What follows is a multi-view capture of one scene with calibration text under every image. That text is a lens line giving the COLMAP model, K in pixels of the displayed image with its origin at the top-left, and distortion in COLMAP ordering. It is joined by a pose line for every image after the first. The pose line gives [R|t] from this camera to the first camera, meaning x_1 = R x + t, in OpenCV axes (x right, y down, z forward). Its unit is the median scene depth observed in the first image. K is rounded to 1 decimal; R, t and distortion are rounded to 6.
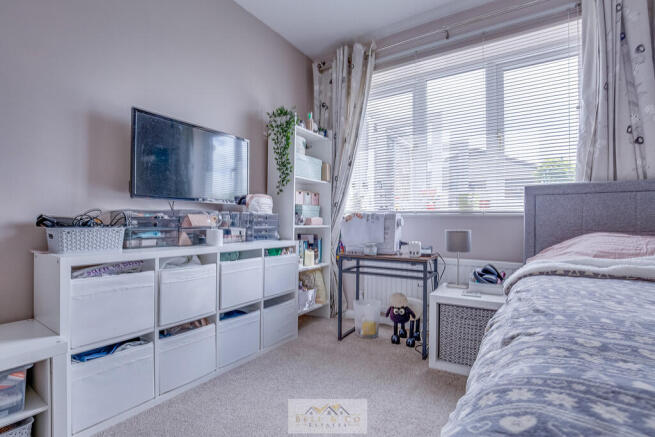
lens RADIAL K [[320.1, 0, 327.5], [0, 320.1, 218.5], [0, 0, 1]] dist [-0.000749, -0.000035]
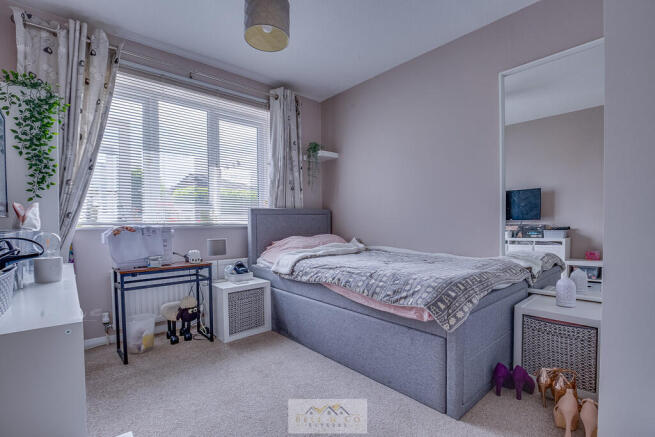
lens RADIAL K [[316.4, 0, 326.5], [0, 316.4, 246.9], [0, 0, 1]] dist [-0.002773, -0.001090]
pose [[0.283151, -0.073779, 0.956233, -0.647753], [0.005412, 0.997144, 0.075333, -0.024322], [-0.959060, -0.016156, 0.282741, 0.185367]]
